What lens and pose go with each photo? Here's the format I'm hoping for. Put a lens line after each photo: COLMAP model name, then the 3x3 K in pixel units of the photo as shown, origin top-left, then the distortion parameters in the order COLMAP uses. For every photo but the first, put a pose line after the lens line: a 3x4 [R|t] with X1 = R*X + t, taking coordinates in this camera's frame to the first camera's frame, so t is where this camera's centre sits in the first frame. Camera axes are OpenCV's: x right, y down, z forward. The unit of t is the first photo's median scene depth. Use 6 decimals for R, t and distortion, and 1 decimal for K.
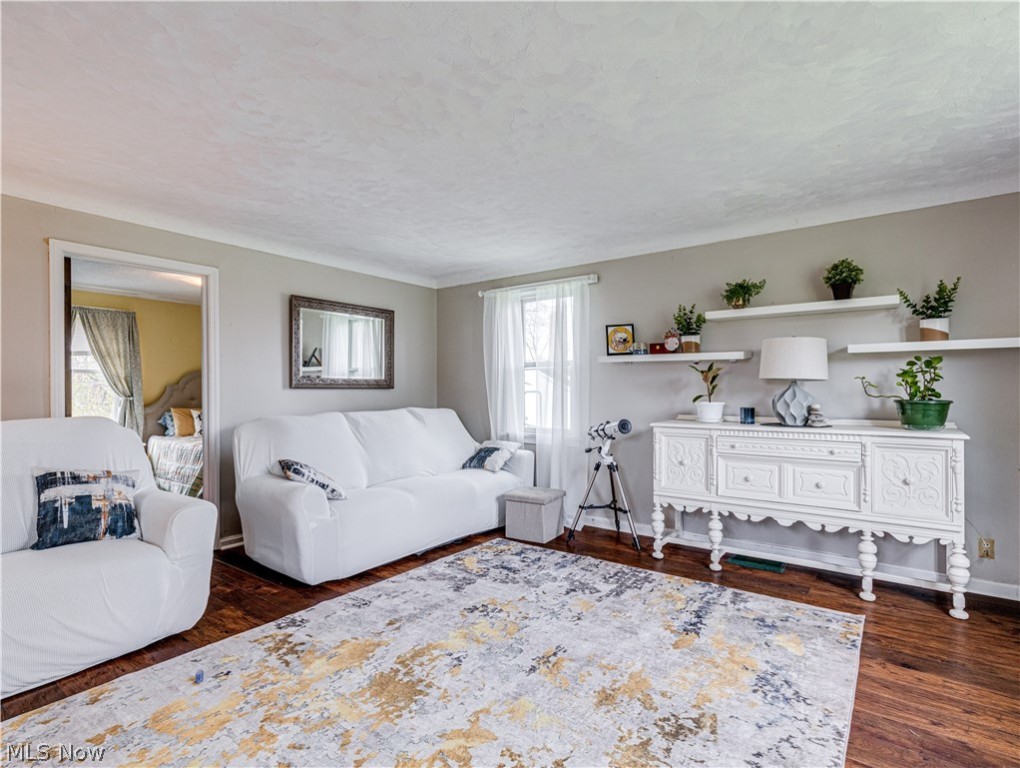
lens RADIAL K [[520.8, 0, 509.6], [0, 520.8, 384.2], [0, 0, 1]] dist [0.003982, 0.000156]
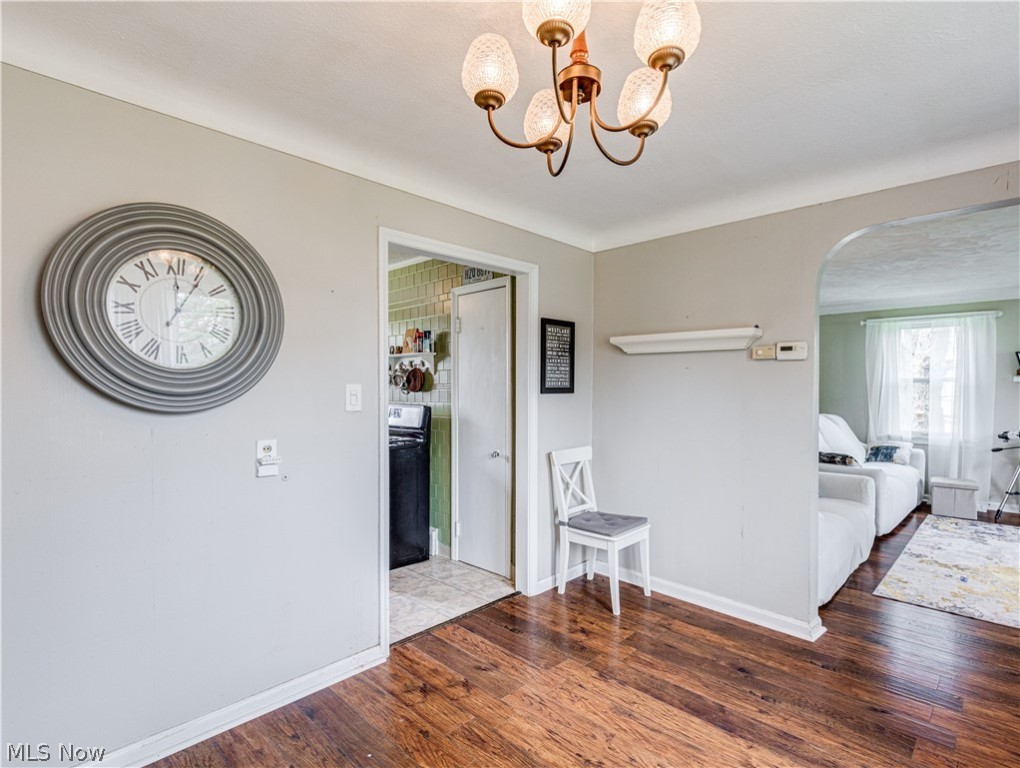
lens RADIAL K [[520.8, 0, 511.0], [0, 520.8, 391.8], [0, 0, 1]] dist [0.003982, 0.000156]
pose [[0.991094, 0.006359, -0.133013, -1.355316], [-0.004884, 0.999923, 0.011408, -0.036263], [0.133076, -0.010657, 0.991049, -0.662275]]
